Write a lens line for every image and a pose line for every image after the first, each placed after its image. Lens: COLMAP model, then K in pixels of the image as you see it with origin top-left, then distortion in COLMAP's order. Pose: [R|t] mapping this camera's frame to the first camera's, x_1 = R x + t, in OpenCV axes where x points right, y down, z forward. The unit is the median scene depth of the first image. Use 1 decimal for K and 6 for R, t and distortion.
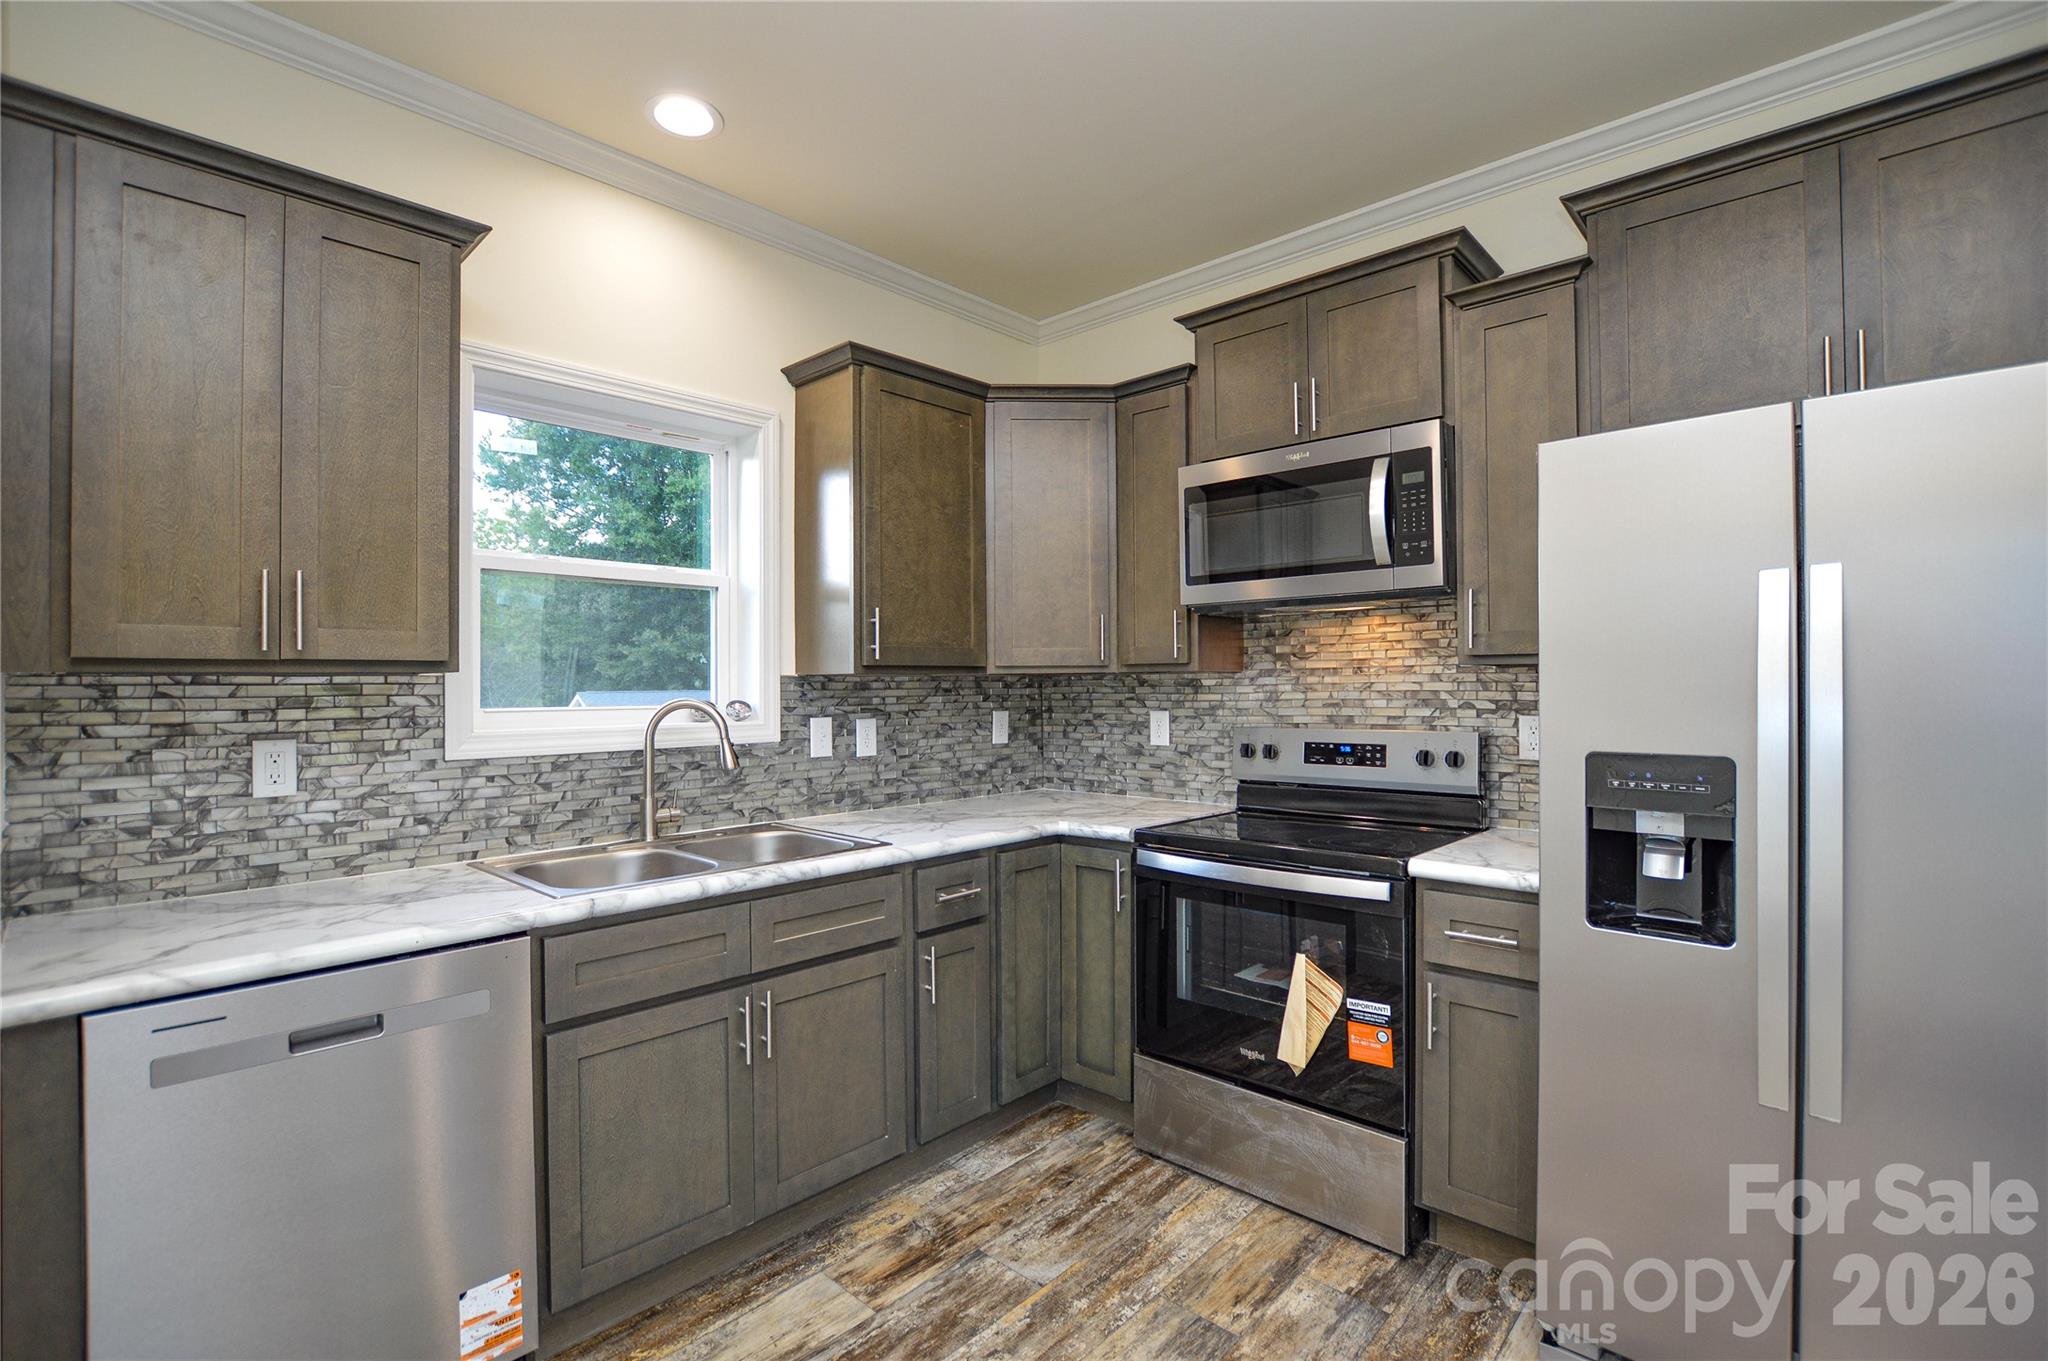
lens RADIAL K [[911.4, 0, 1016.6], [0, 911.4, 678.7], [0, 0, 1]] dist [-0.031411, -0.000774]
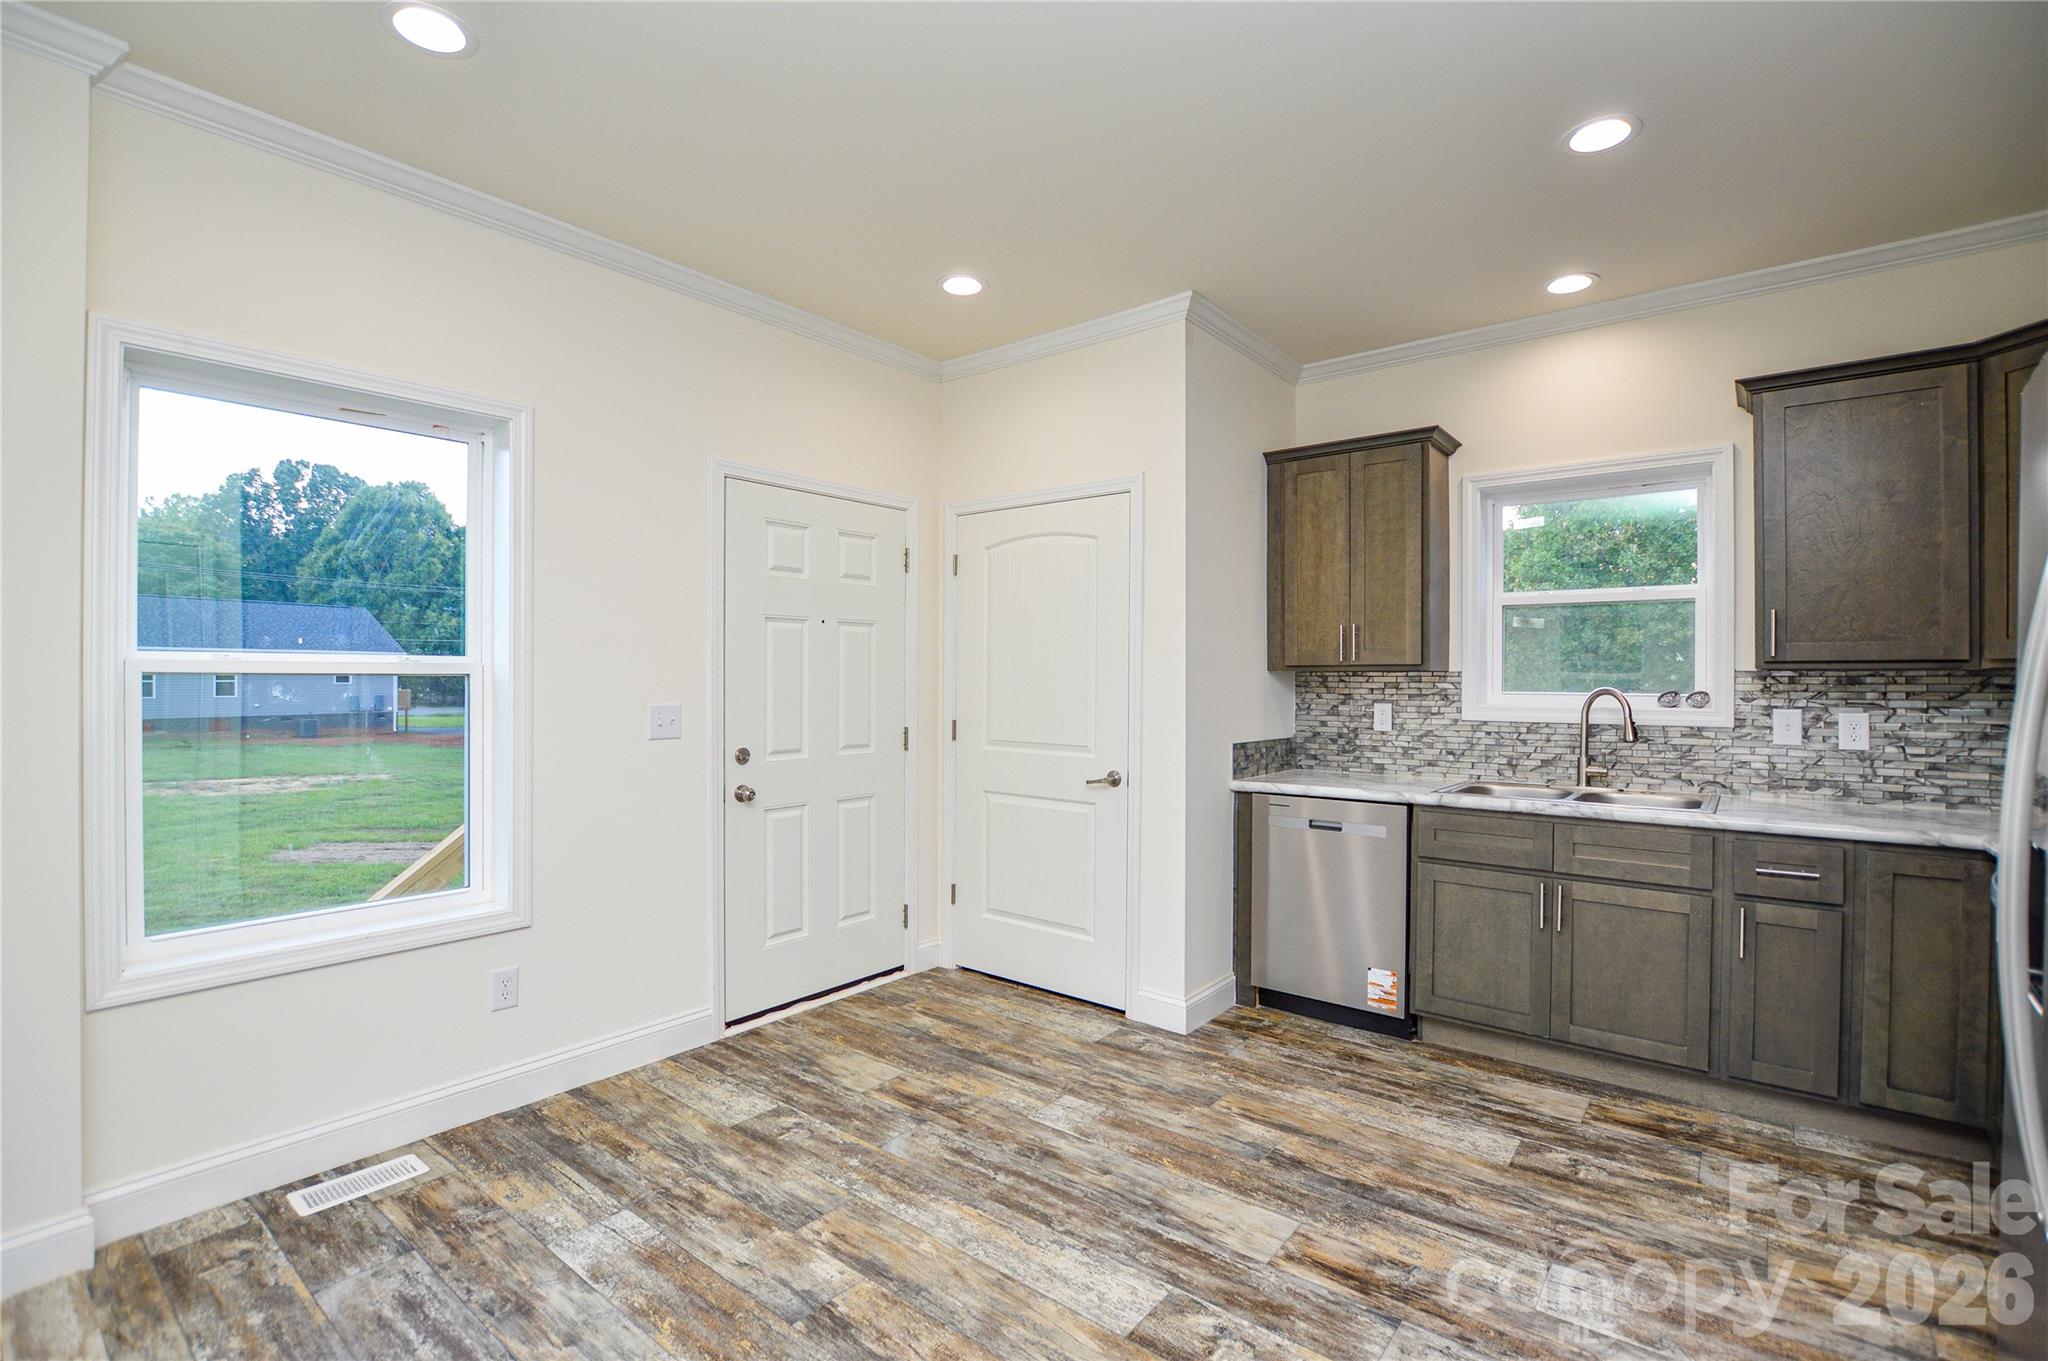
lens RADIAL K [[911.4, 0, 1016.6], [0, 911.4, 678.7], [0, 0, 1]] dist [-0.031411, -0.000774]
pose [[0.069632, 0.009570, -0.997527, 1.019388], [0.005299, 0.999936, 0.009963, -0.011339], [0.997559, -0.005980, 0.069577, 0.013271]]
